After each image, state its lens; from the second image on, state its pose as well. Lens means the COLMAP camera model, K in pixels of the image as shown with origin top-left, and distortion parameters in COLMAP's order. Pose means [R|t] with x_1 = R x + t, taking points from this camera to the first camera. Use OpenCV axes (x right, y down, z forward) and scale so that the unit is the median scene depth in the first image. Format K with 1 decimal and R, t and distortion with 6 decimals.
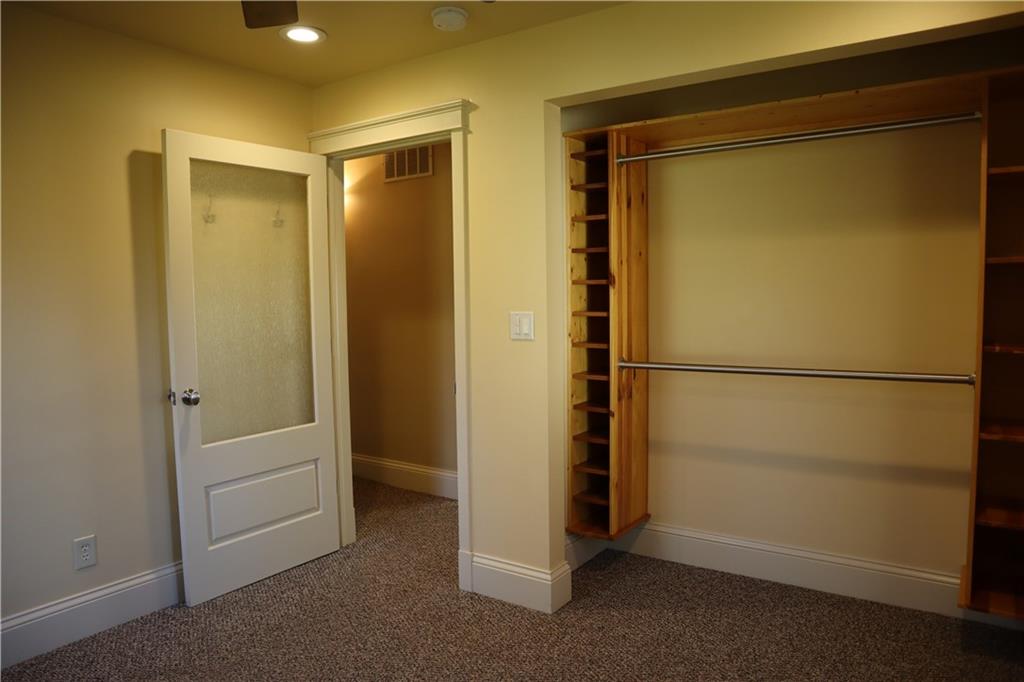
lens RADIAL K [[717.3, 0, 517.8], [0, 717.3, 338.1], [0, 0, 1]] dist [-0.119002, 0.075708]
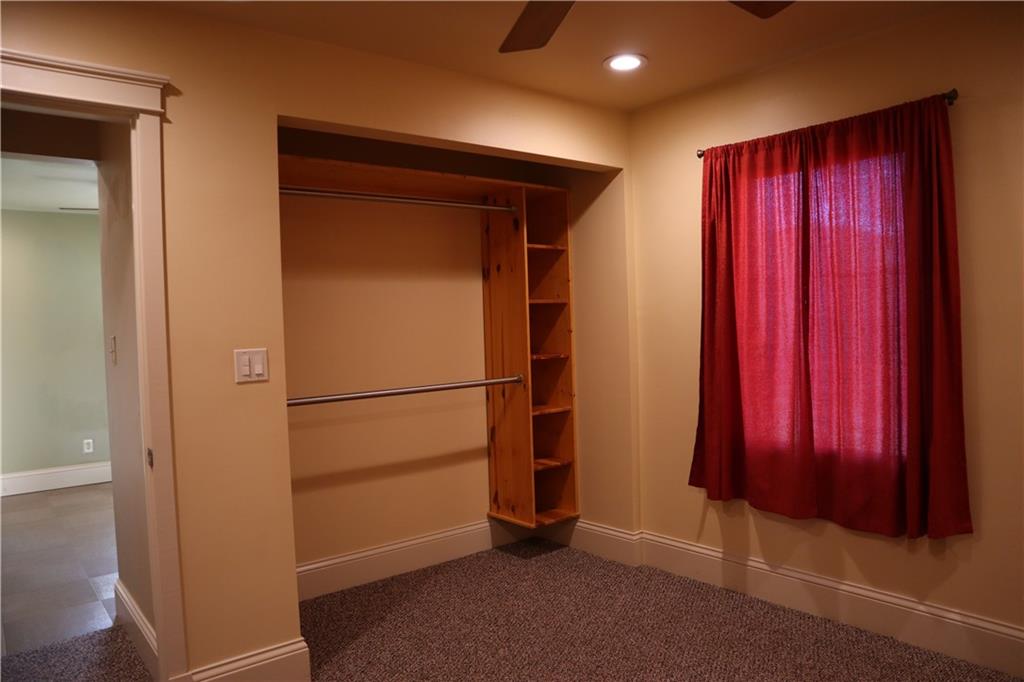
lens RADIAL K [[717.3, 0, 514.6], [0, 717.3, 340.7], [0, 0, 1]] dist [-0.119002, 0.075708]
pose [[0.271870, -0.018392, 0.962158, -0.708201], [0.093889, 0.995554, -0.007499, -0.010806], [-0.957743, 0.092375, 0.272388, 0.462323]]
